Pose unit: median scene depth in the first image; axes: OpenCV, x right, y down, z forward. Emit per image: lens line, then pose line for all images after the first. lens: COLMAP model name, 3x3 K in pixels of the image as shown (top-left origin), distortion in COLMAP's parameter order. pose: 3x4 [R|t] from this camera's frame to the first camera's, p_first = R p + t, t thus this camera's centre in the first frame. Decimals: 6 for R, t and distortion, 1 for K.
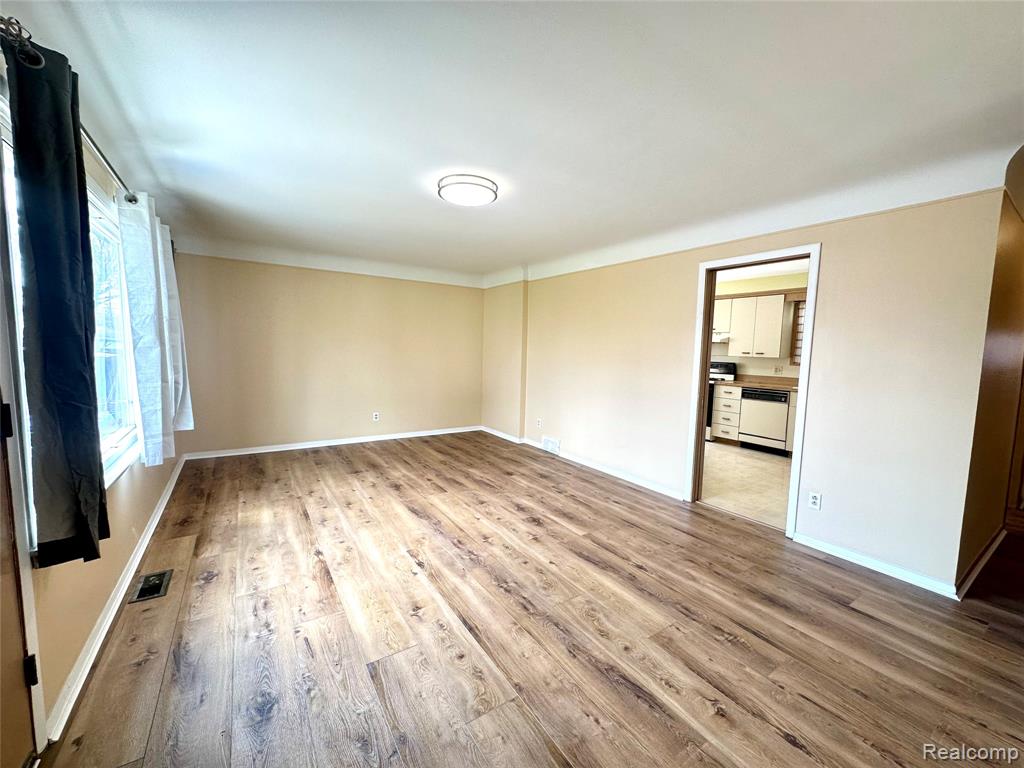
lens RADIAL K [[408.5, 0, 513.5], [0, 408.5, 382.4], [0, 0, 1]] dist [-0.002062, 0.000241]
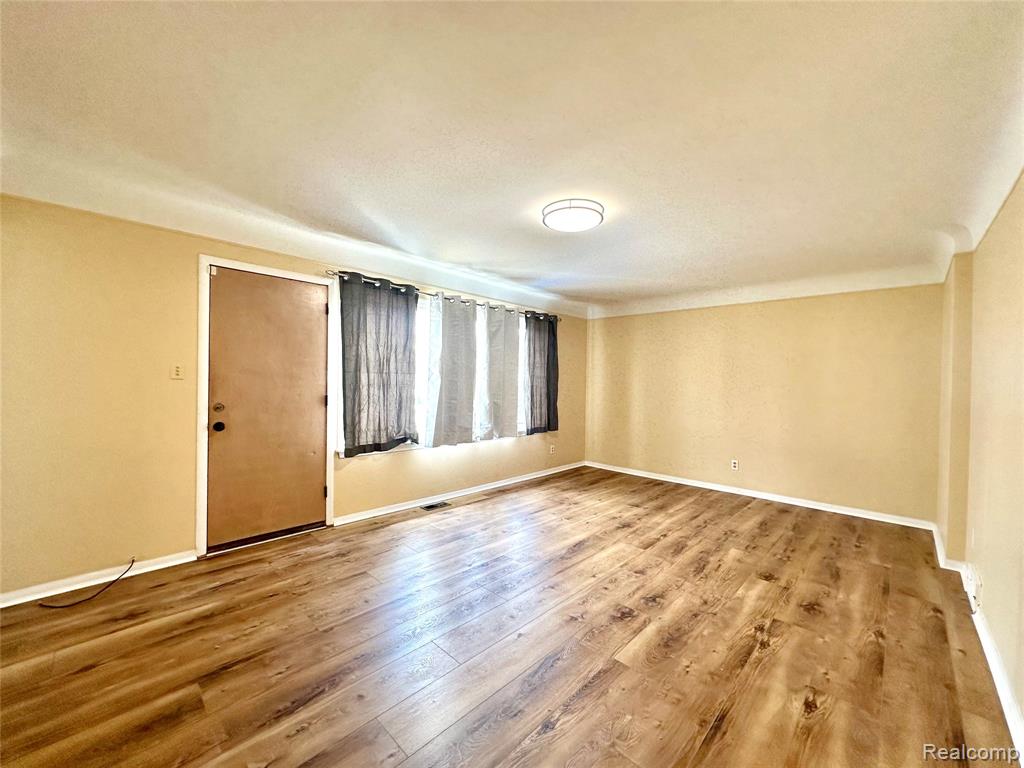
lens RADIAL K [[408.5, 0, 513.5], [0, 408.5, 382.4], [0, 0, 1]] dist [-0.002062, 0.000241]
pose [[0.220274, -0.015814, -0.975310, 0.622834], [-0.097883, 0.994463, -0.038232, -0.016805], [0.970514, 0.103887, 0.217507, 0.533416]]
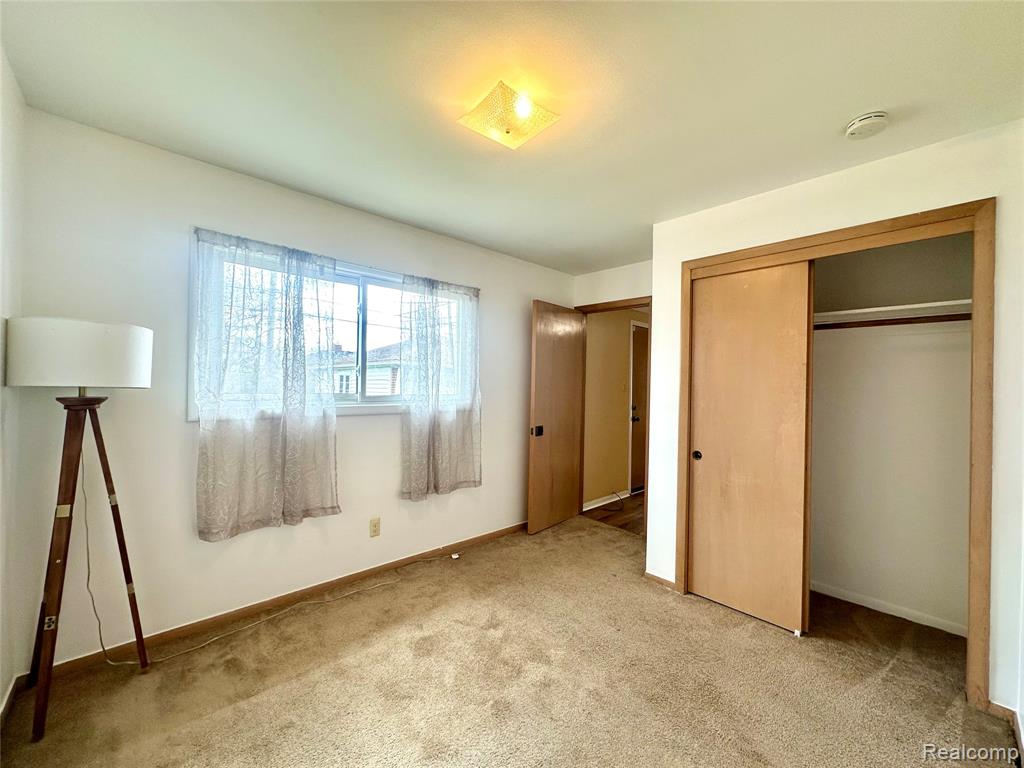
lens RADIAL K [[408.5, 0, 513.5], [0, 408.5, 382.4], [0, 0, 1]] dist [-0.002062, 0.000241]
pose [[0.161291, -0.027178, -0.986533, 1.003962], [-0.101352, 0.993879, -0.043950, 0.074082], [0.981689, 0.107076, 0.157549, -0.475139]]
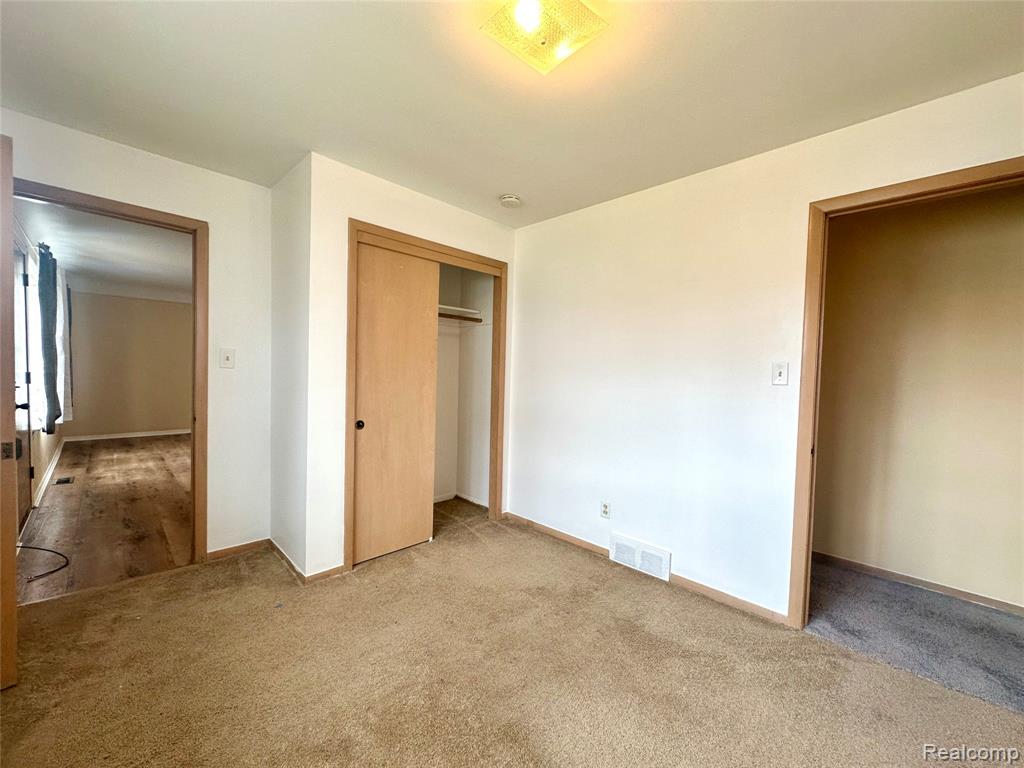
lens RADIAL K [[408.5, 0, 513.5], [0, 408.5, 382.4], [0, 0, 1]] dist [-0.002062, 0.000241]
pose [[0.979157, -0.005777, 0.203023, 0.464545], [0.016013, 0.998679, -0.048815, 0.102414], [-0.202473, 0.051048, 0.977956, -0.776918]]
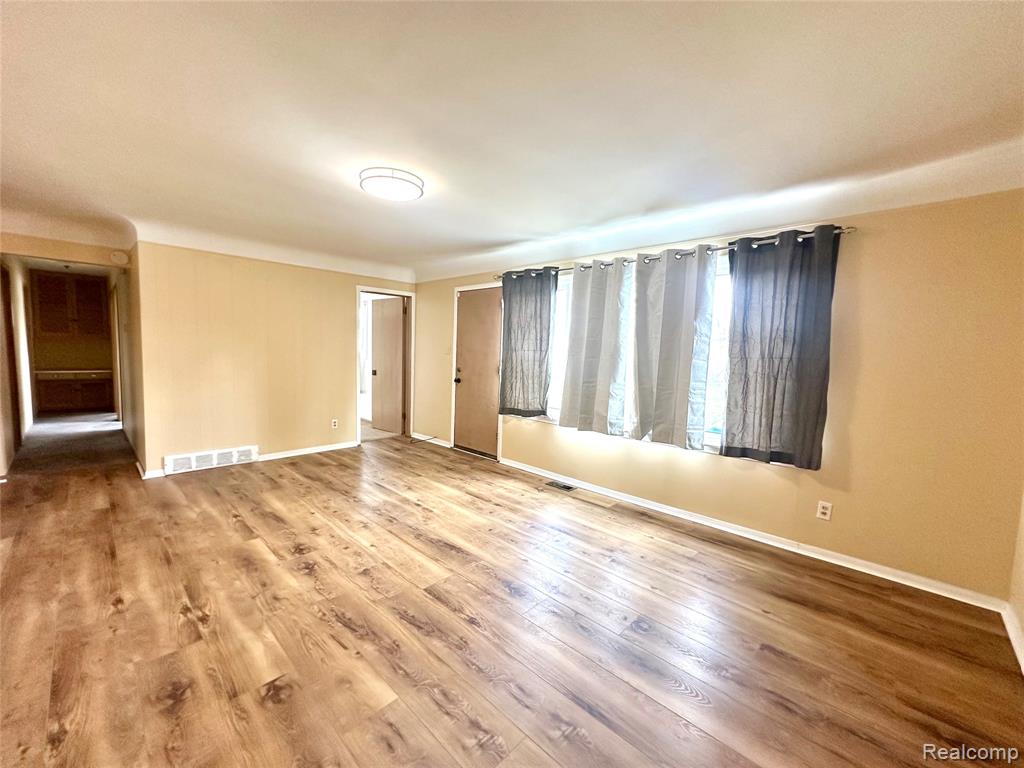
lens RADIAL K [[408.5, 0, 513.5], [0, 408.5, 382.4], [0, 0, 1]] dist [-0.002062, 0.000241]
pose [[-0.973129, -0.037558, -0.227179, -0.146653], [-0.074564, 0.984846, 0.156581, -0.141200], [0.217855, 0.169313, -0.961183, 1.601624]]
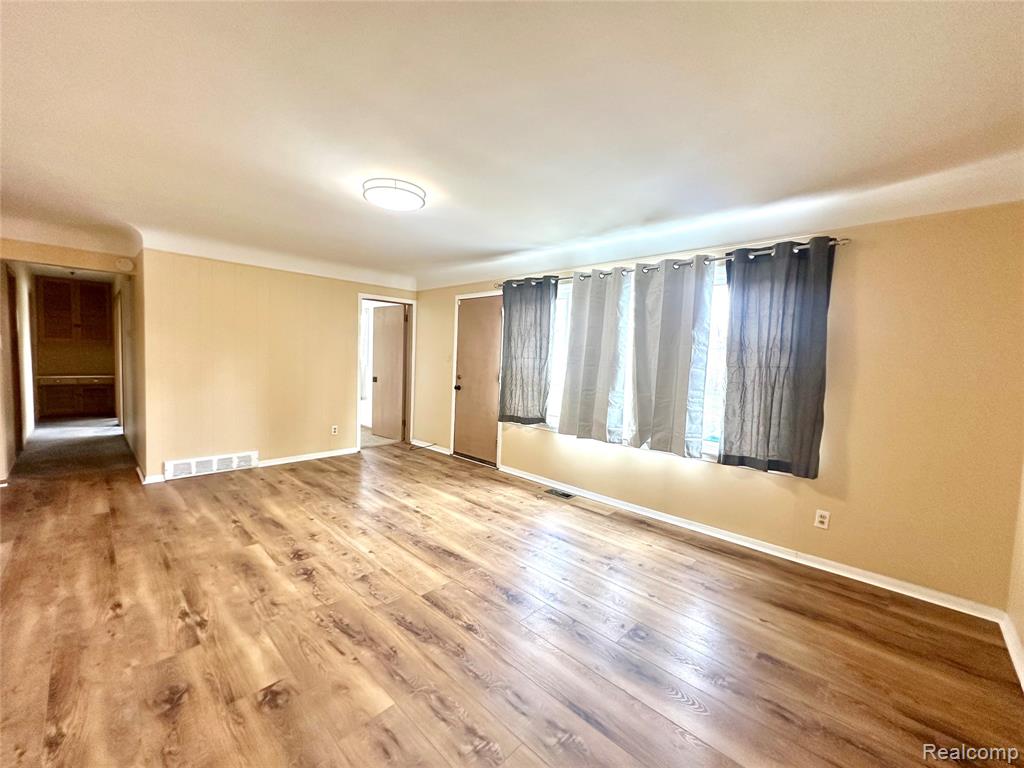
lens RADIAL K [[408.5, 0, 513.5], [0, 408.5, 382.4], [0, 0, 1]] dist [-0.002062, 0.000241]
pose [[-0.973173, -0.047304, -0.225161, -0.147492], [-0.079965, 0.987167, 0.138225, -0.141883], [0.215733, 0.152522, -0.964467, 1.608630]]
